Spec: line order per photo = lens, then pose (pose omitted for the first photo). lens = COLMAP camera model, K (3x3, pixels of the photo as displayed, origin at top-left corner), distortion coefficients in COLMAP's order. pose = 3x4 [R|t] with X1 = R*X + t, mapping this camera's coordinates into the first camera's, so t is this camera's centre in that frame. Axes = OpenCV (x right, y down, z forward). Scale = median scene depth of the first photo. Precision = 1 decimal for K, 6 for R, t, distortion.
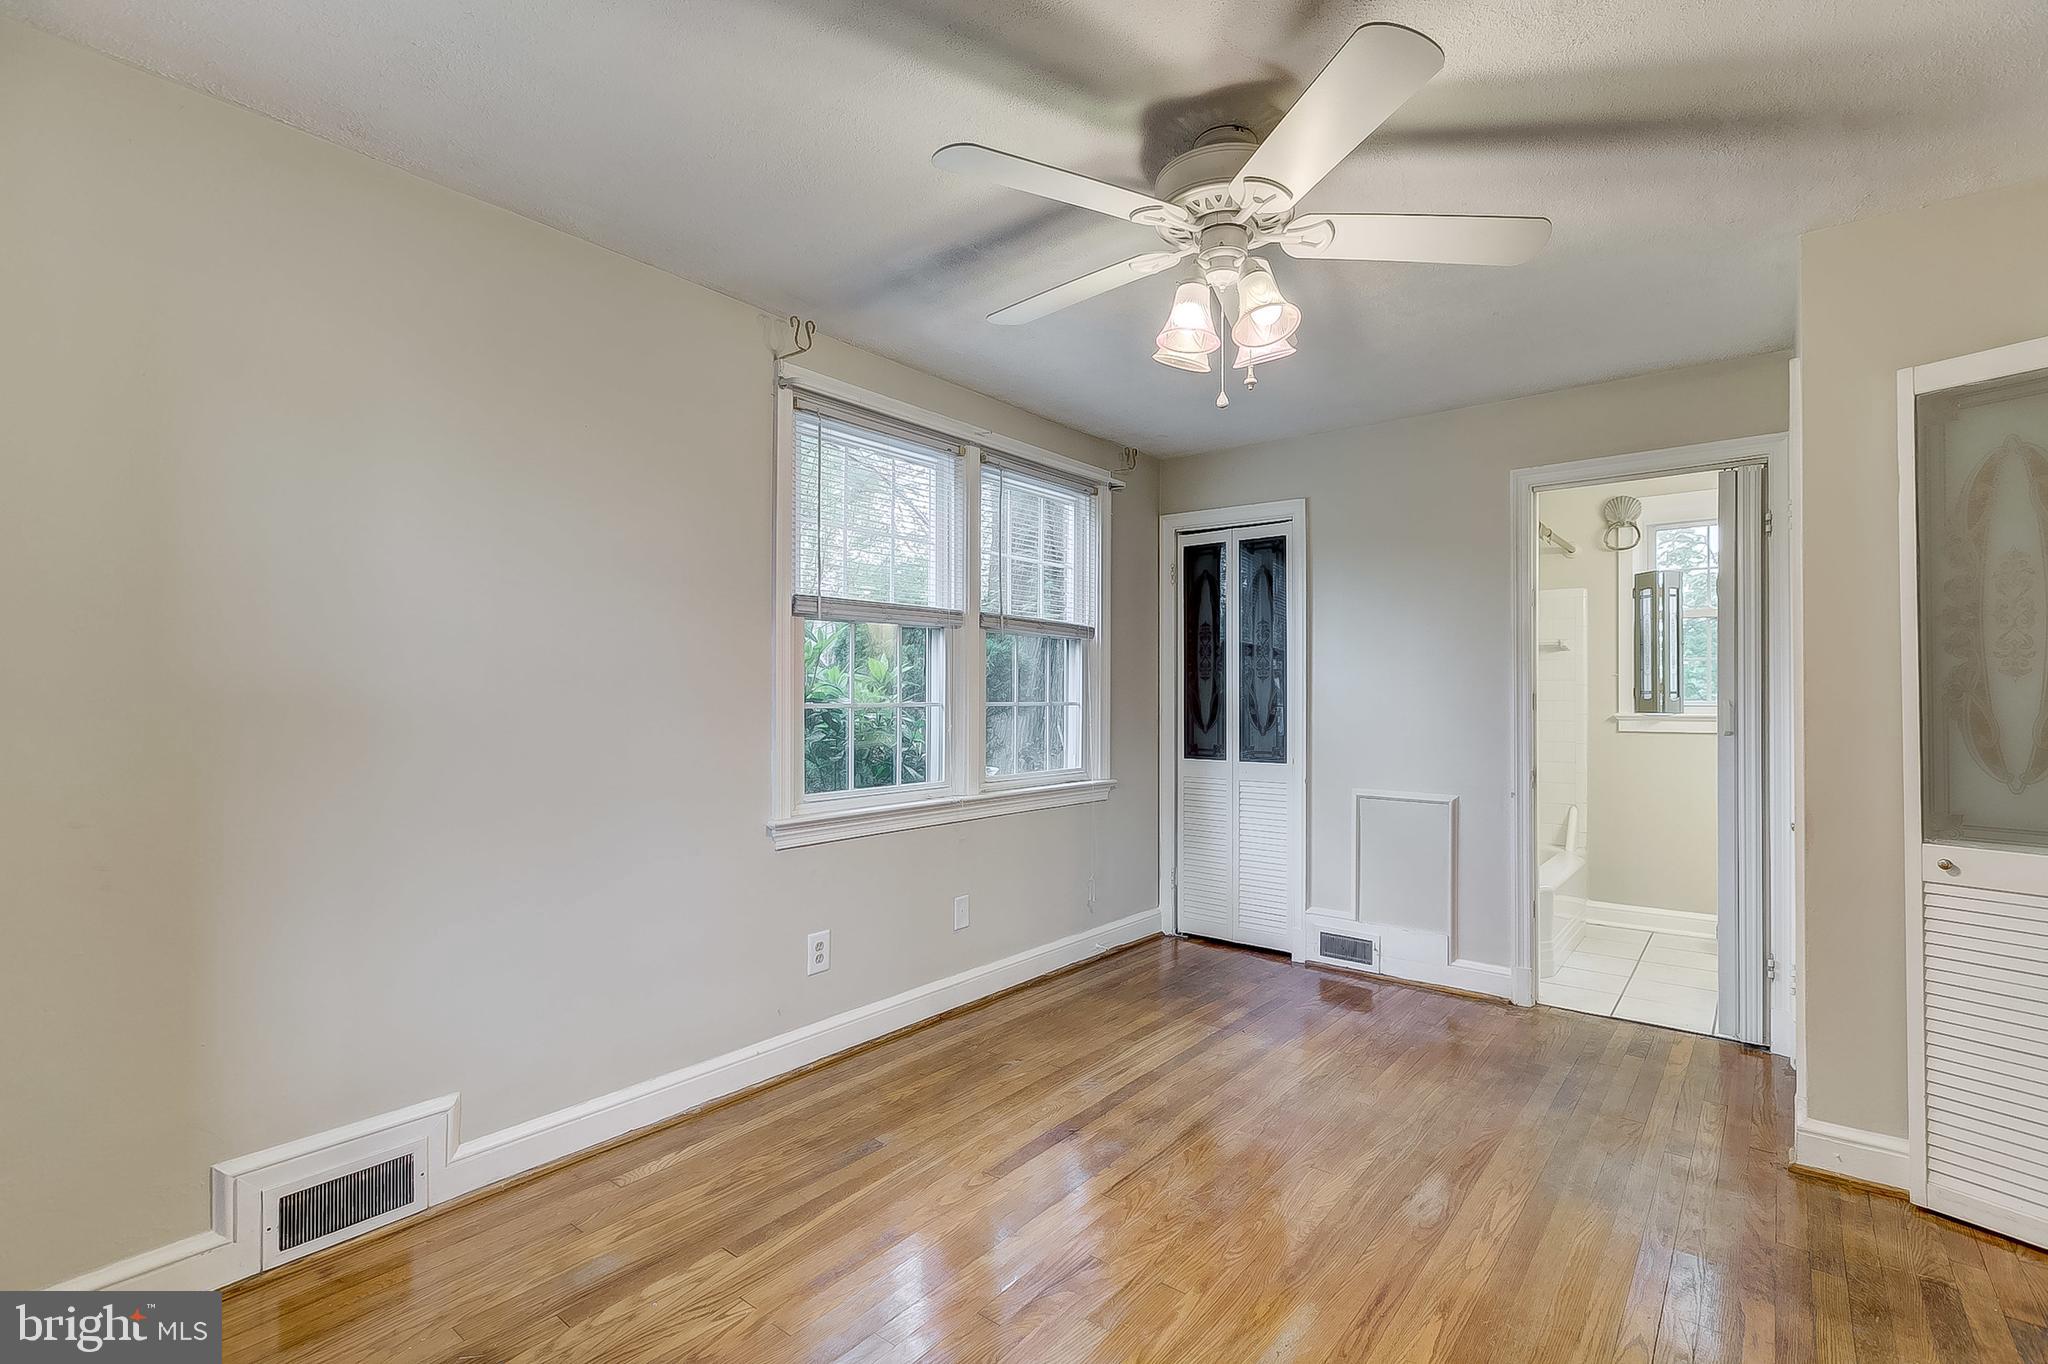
lens RADIAL K [[919.4, 0, 1053.5], [0, 919.4, 689.9], [0, 0, 1]] dist [-0.001751, -0.000346]
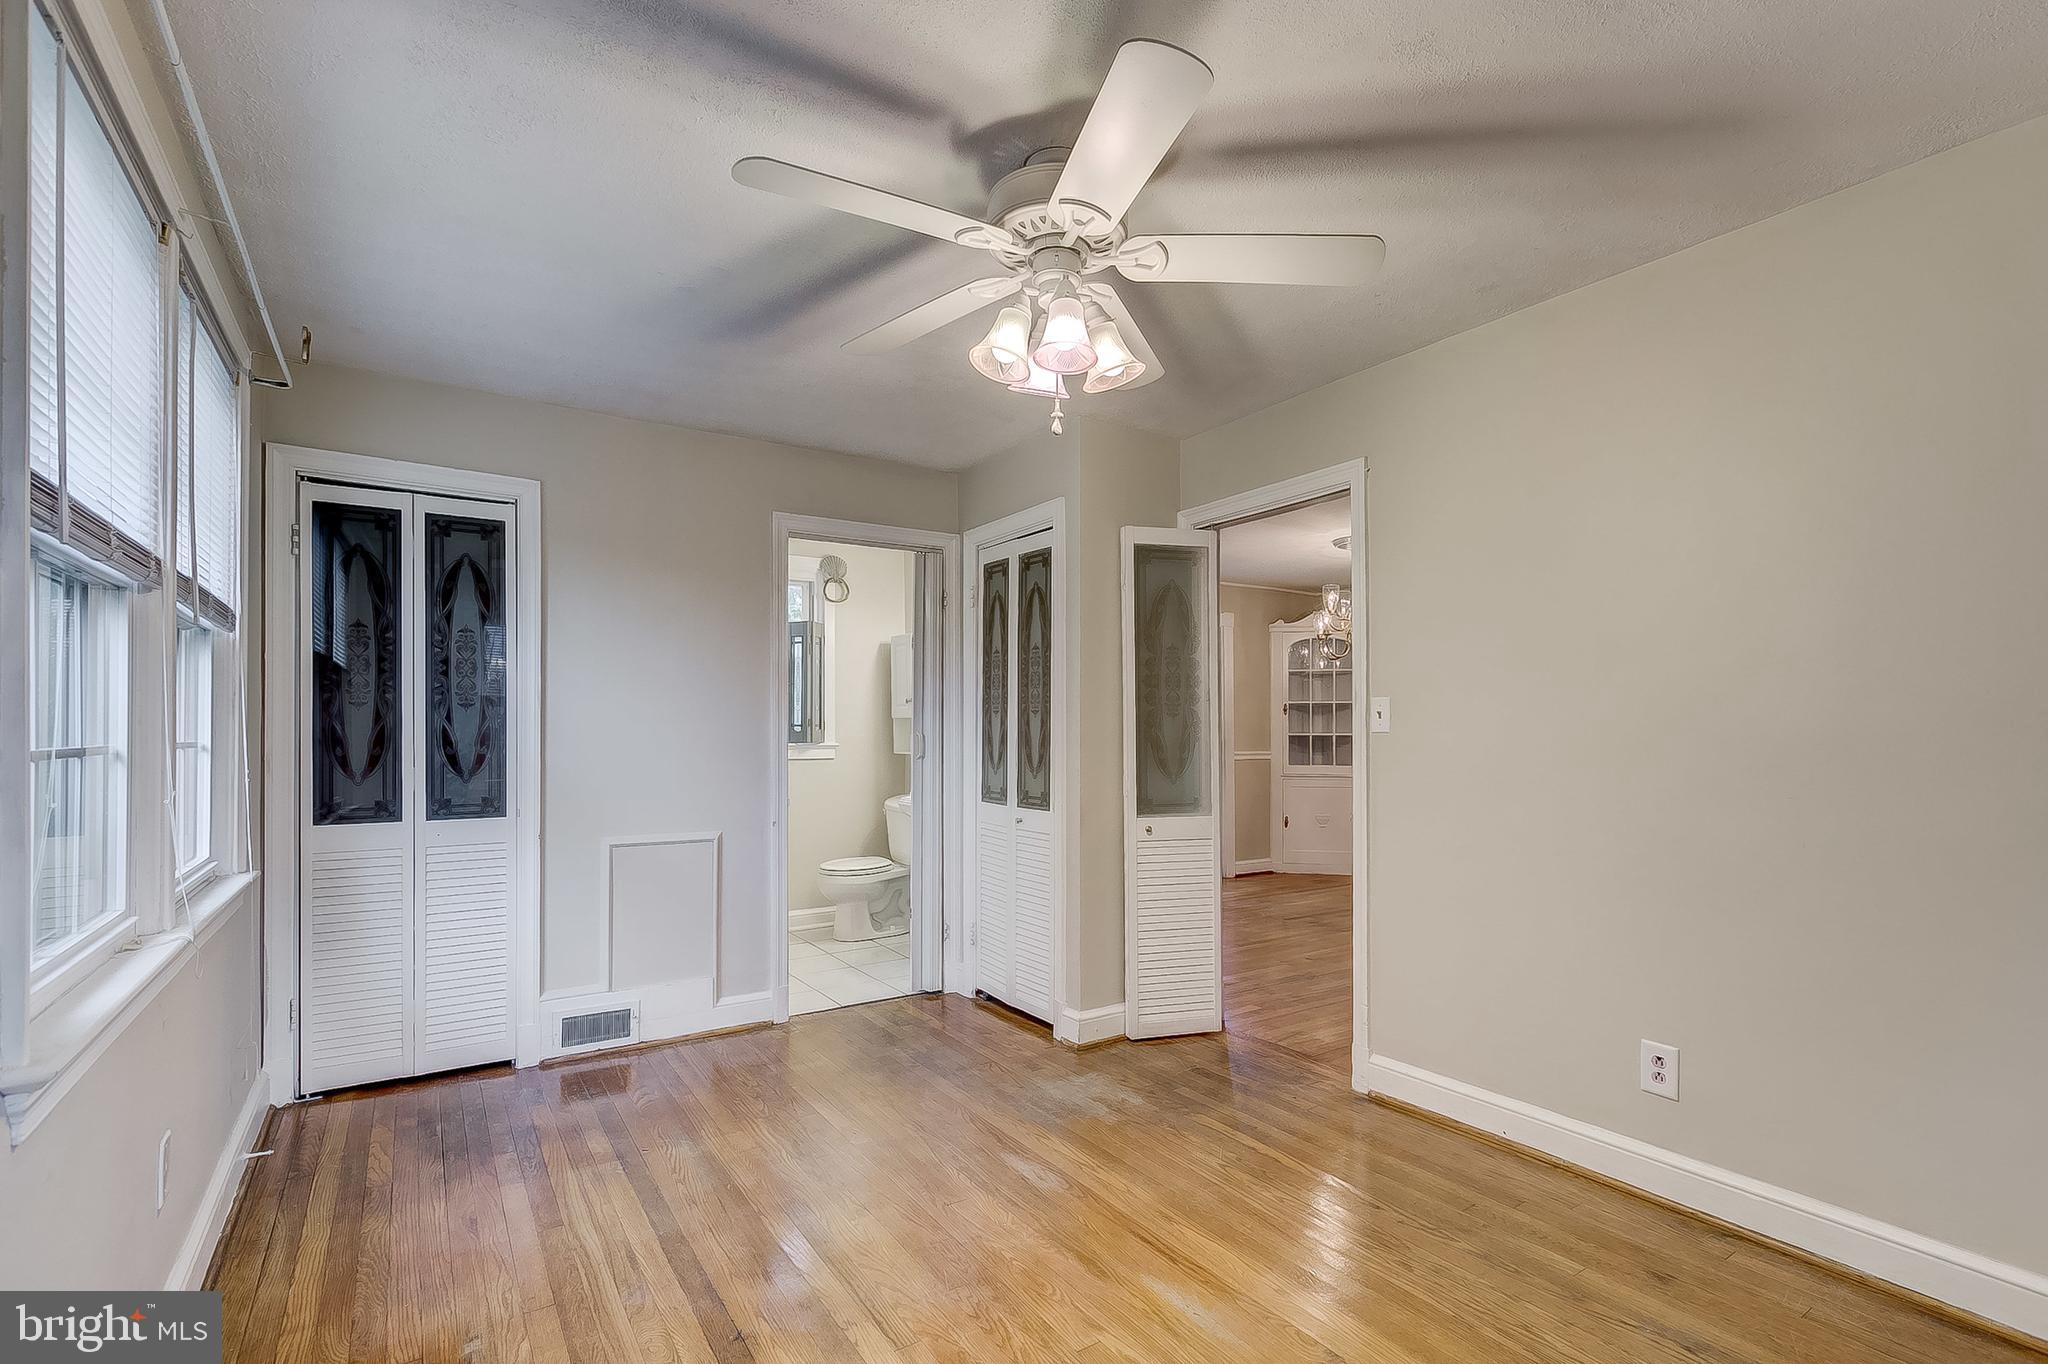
lens RADIAL K [[946.3, 0, 1028.1], [0, 946.3, 727.5], [0, 0, 1]] dist [0.001335, 0.000356]
pose [[0.308975, -0.001104, 0.951070, -0.391369], [-0.004678, 0.999985, 0.002681, 0.000848], [-0.951059, -0.005277, 0.308965, 0.357224]]
